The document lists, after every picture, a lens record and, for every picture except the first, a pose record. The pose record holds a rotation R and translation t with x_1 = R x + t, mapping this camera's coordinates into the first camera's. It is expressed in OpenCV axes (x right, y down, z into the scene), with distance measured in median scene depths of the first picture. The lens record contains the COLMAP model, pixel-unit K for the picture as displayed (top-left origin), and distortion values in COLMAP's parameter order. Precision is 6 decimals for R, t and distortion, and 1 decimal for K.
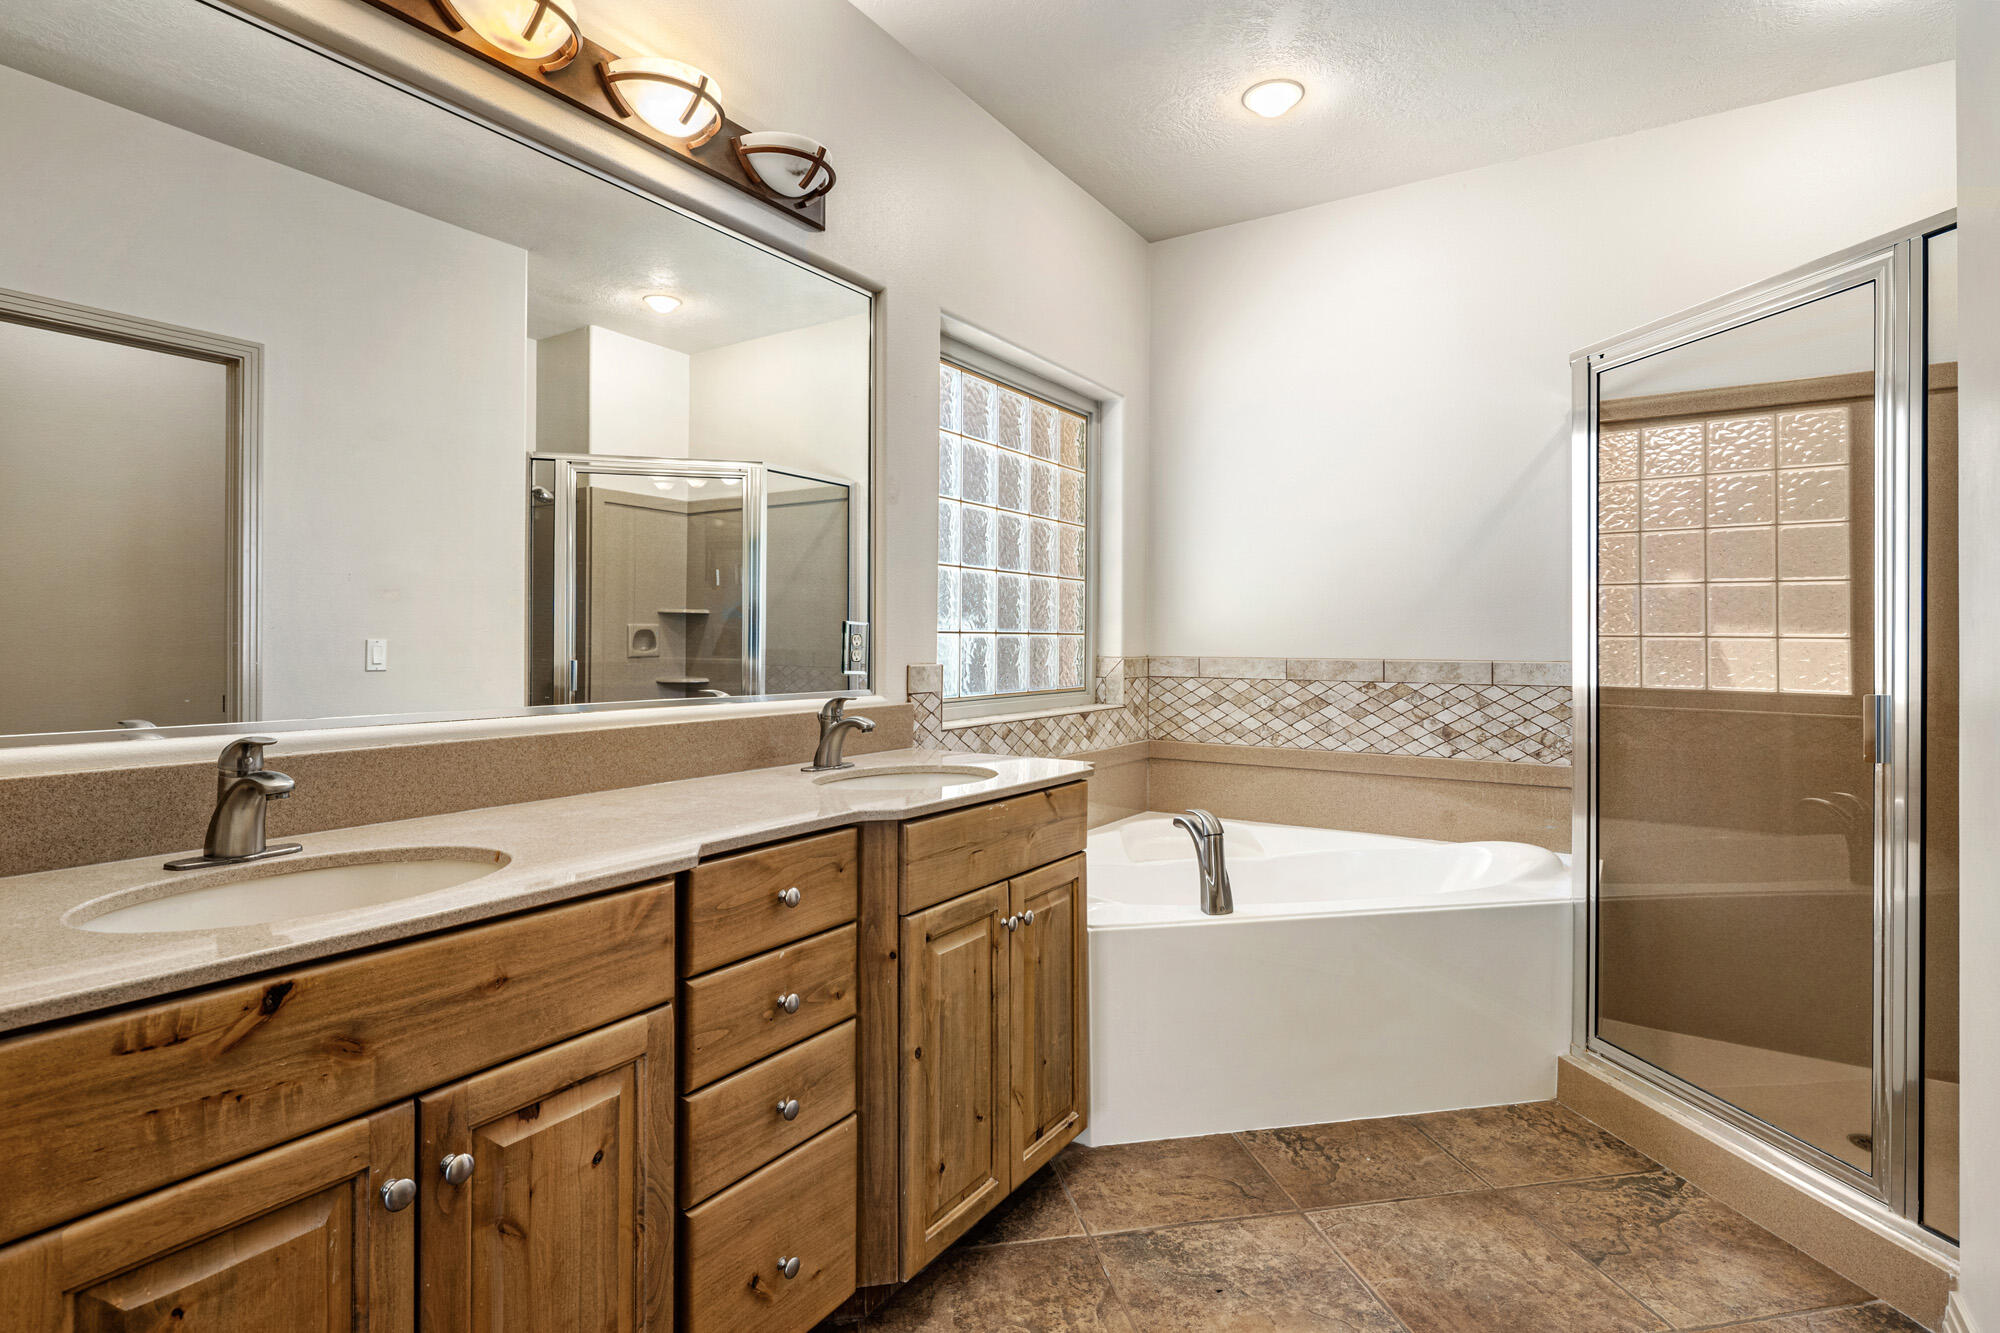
lens RADIAL K [[977.0, 0, 999.8], [0, 977.0, 635.5], [0, 0, 1]] dist [0.001941, -0.000080]
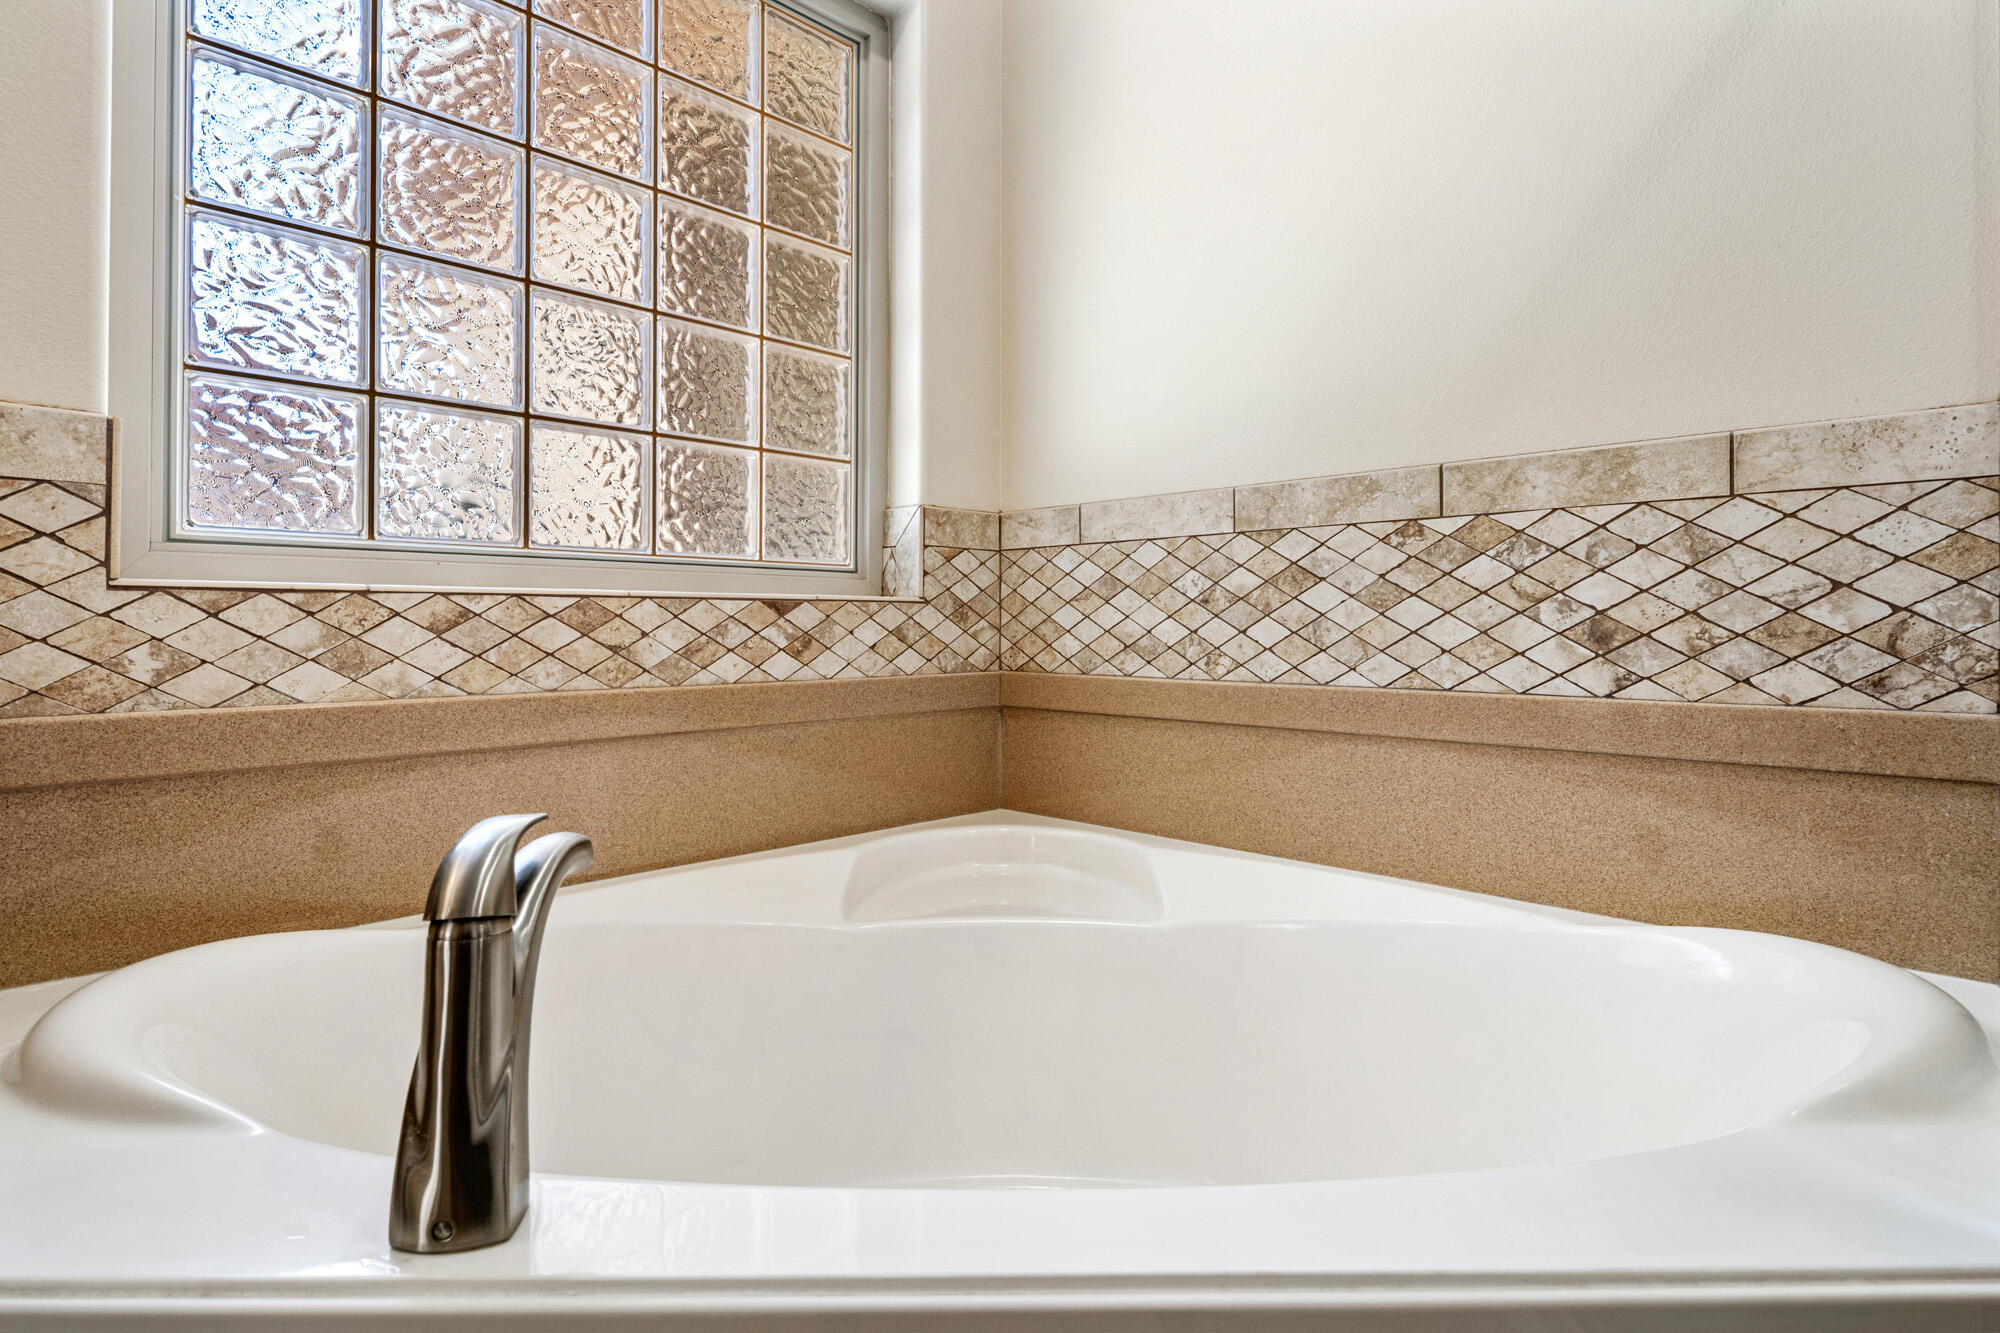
lens RADIAL K [[970.4, 0, 1007.8], [0, 970.4, 623.3], [0, 0, 1]] dist [-0.001098, -0.001712]
pose [[0.980924, -0.004363, -0.194343, 0.292704], [0.004837, 0.999986, 0.001960, 0.091079], [0.194332, -0.002862, 0.980932, 0.561186]]
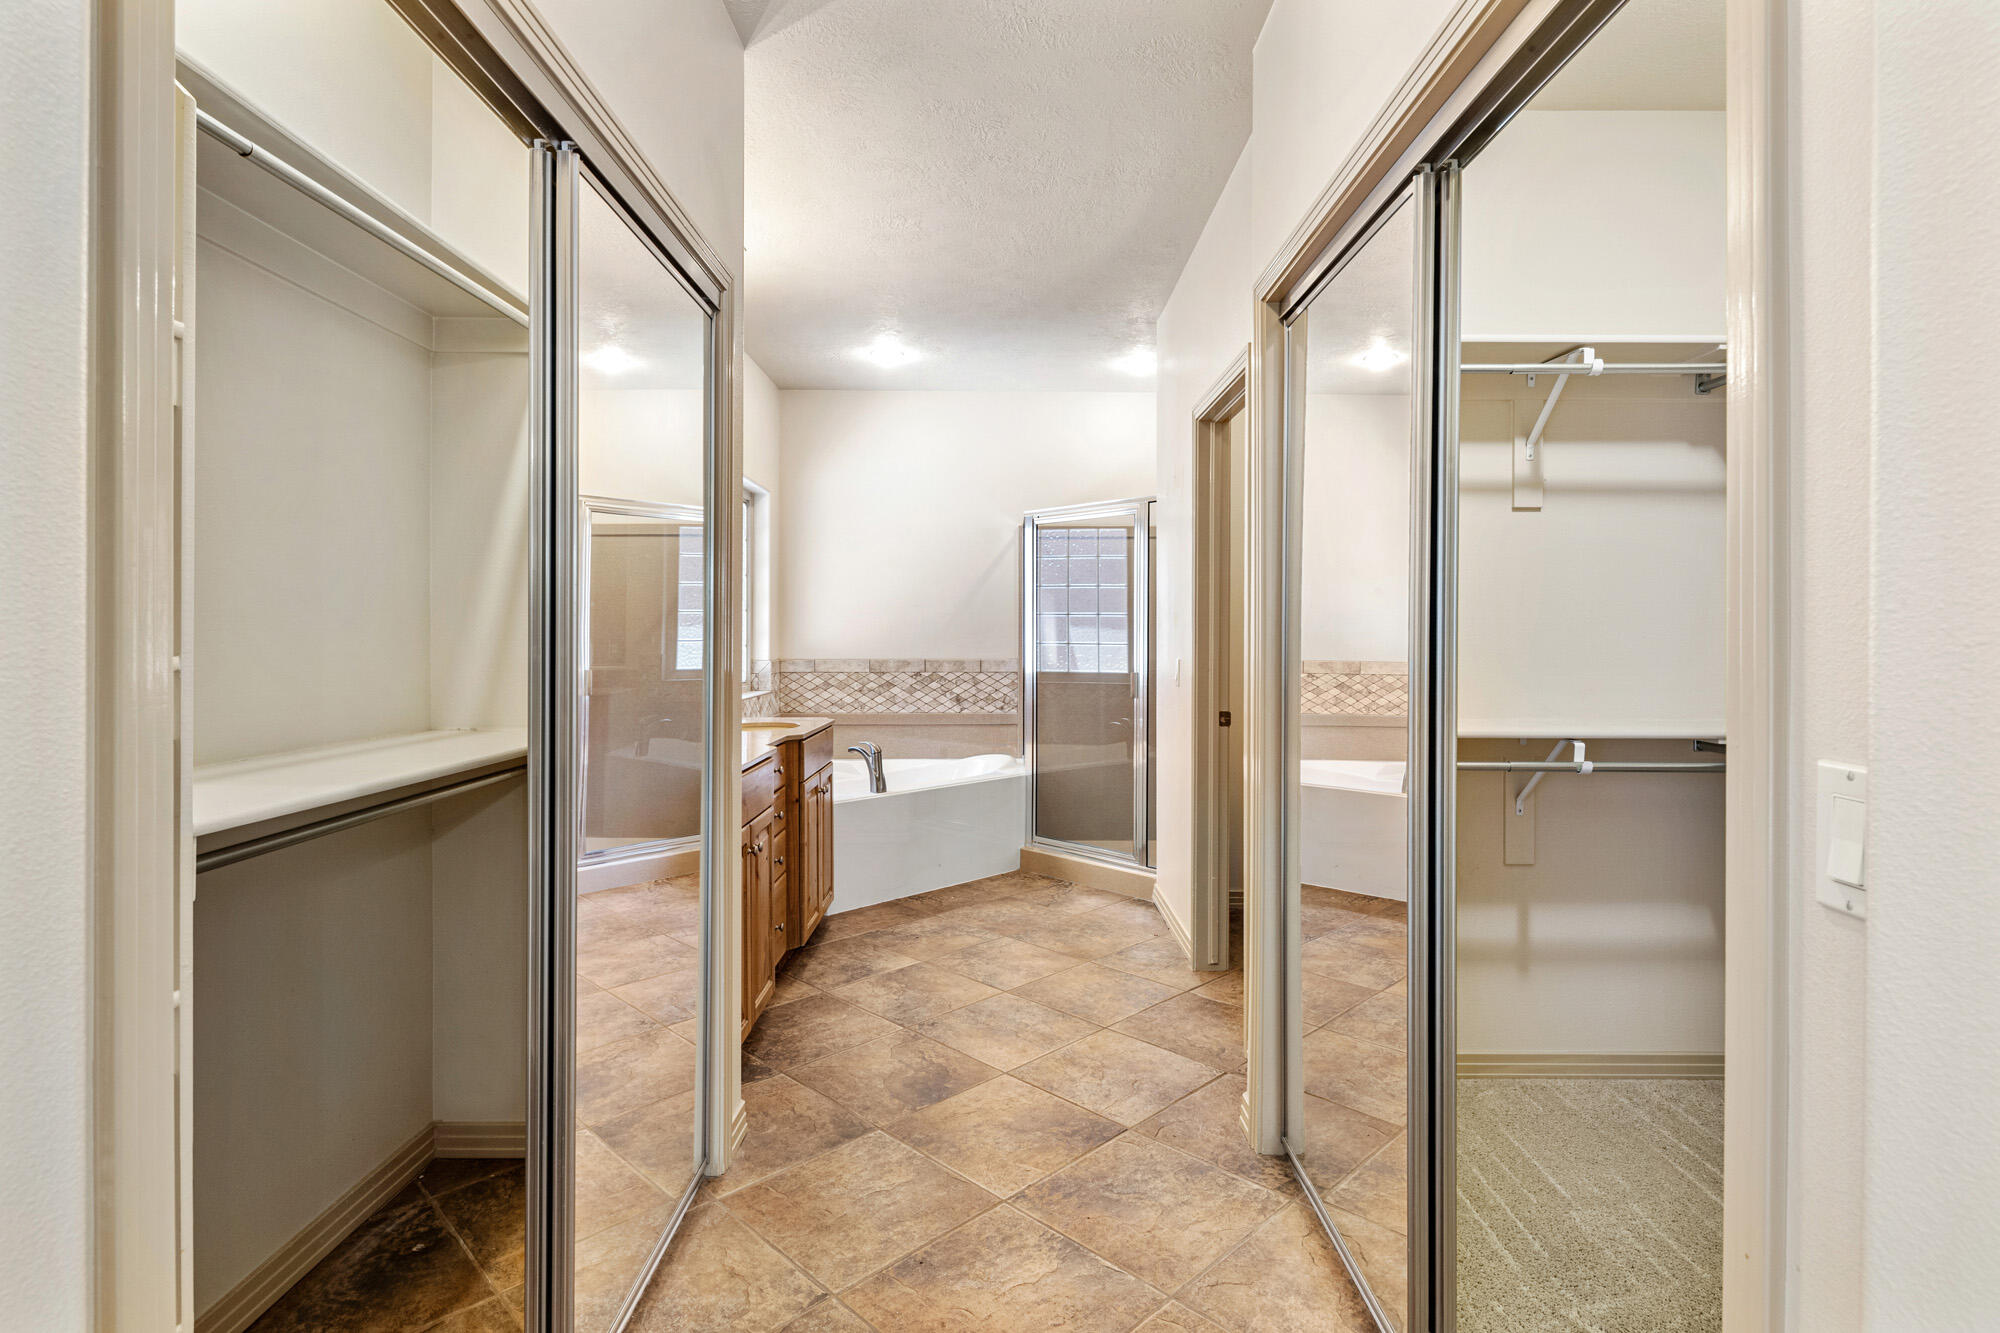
lens RADIAL K [[977.0, 0, 999.8], [0, 977.0, 635.5], [0, 0, 1]] dist [0.001941, -0.000080]
pose [[0.834625, -0.004510, 0.550800, -0.463628], [-0.000054, 0.999966, 0.008270, -0.032729], [-0.550819, -0.006932, 0.834596, -0.541365]]
